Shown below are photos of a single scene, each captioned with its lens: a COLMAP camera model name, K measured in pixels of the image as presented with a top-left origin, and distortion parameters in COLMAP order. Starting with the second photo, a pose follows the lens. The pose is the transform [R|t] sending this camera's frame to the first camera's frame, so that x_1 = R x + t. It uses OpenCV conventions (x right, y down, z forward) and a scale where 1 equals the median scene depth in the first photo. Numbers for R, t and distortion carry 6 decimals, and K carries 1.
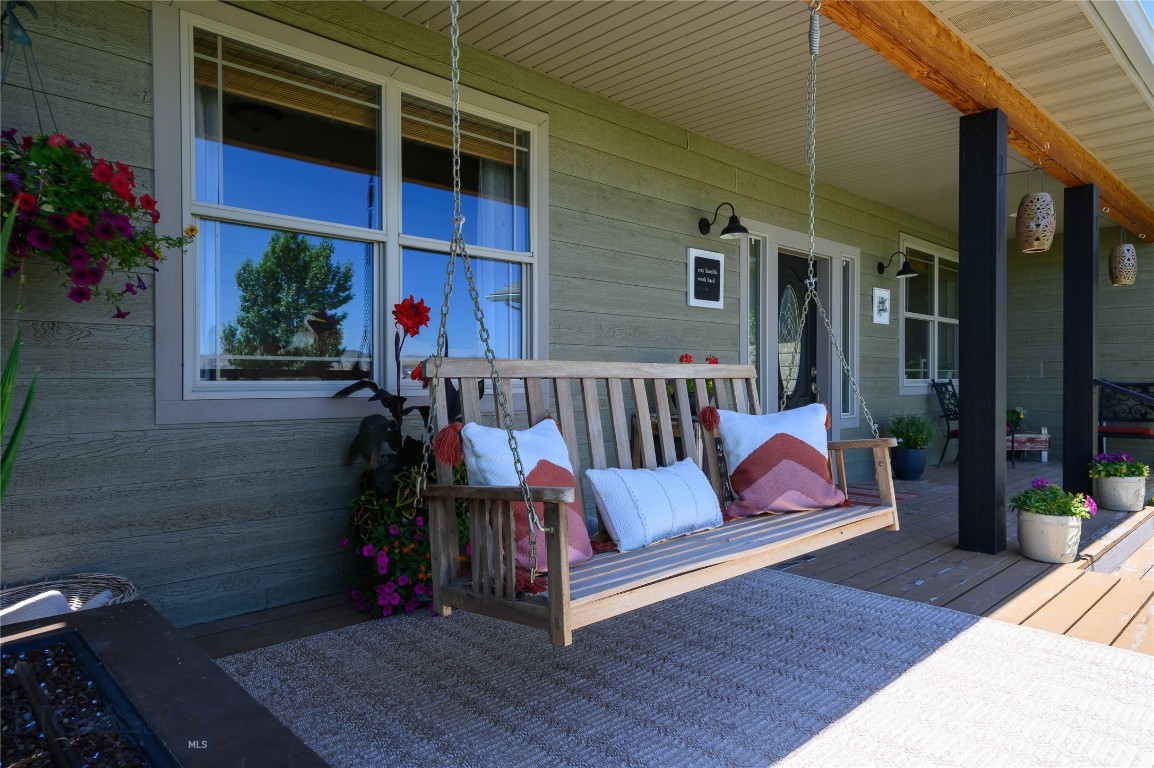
lens RADIAL K [[726.1, 0, 577.1], [0, 726.1, 383.3], [0, 0, 1]] dist [-0.000409, -0.000042]
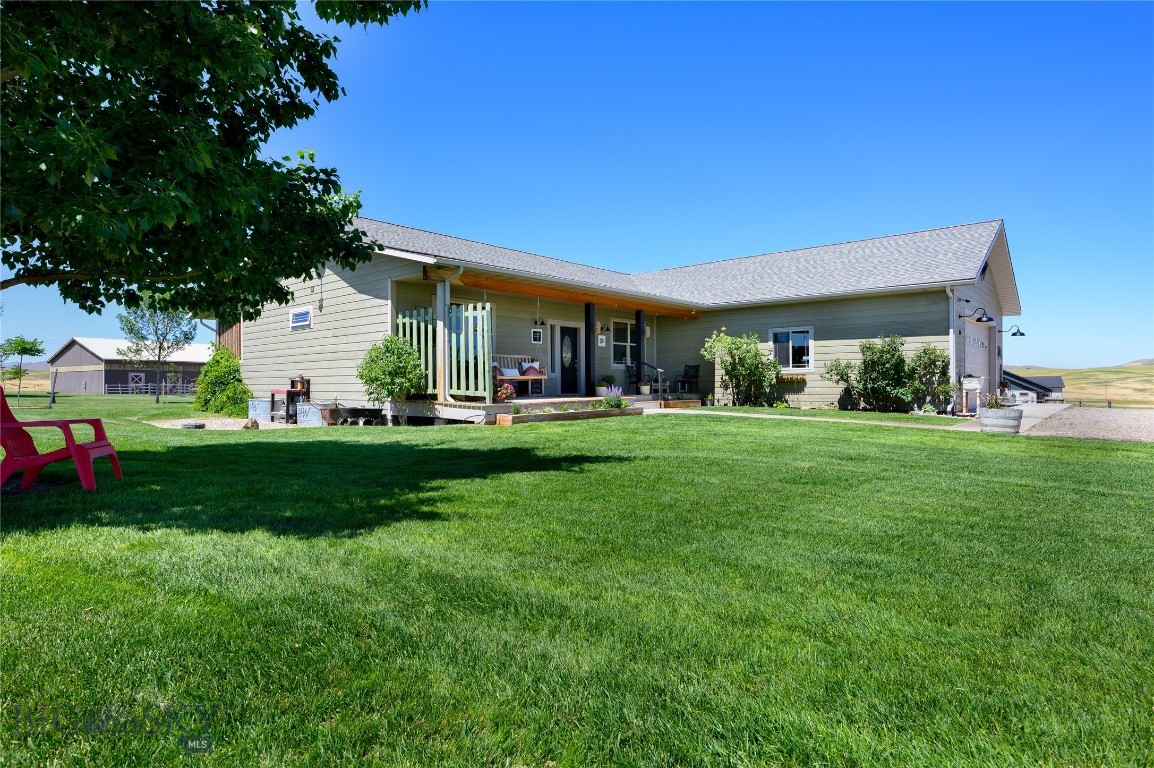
lens RADIAL K [[645.2, 0, 577.7], [0, 645.2, 384.2], [0, 0, 1]] dist [-0.000006, 0.000000]
pose [[0.996169, -0.005209, 0.087292, 0.093975], [0.005766, 0.999965, -0.006131, 0.139458], [-0.087257, 0.006611, 0.996164, -2.508288]]
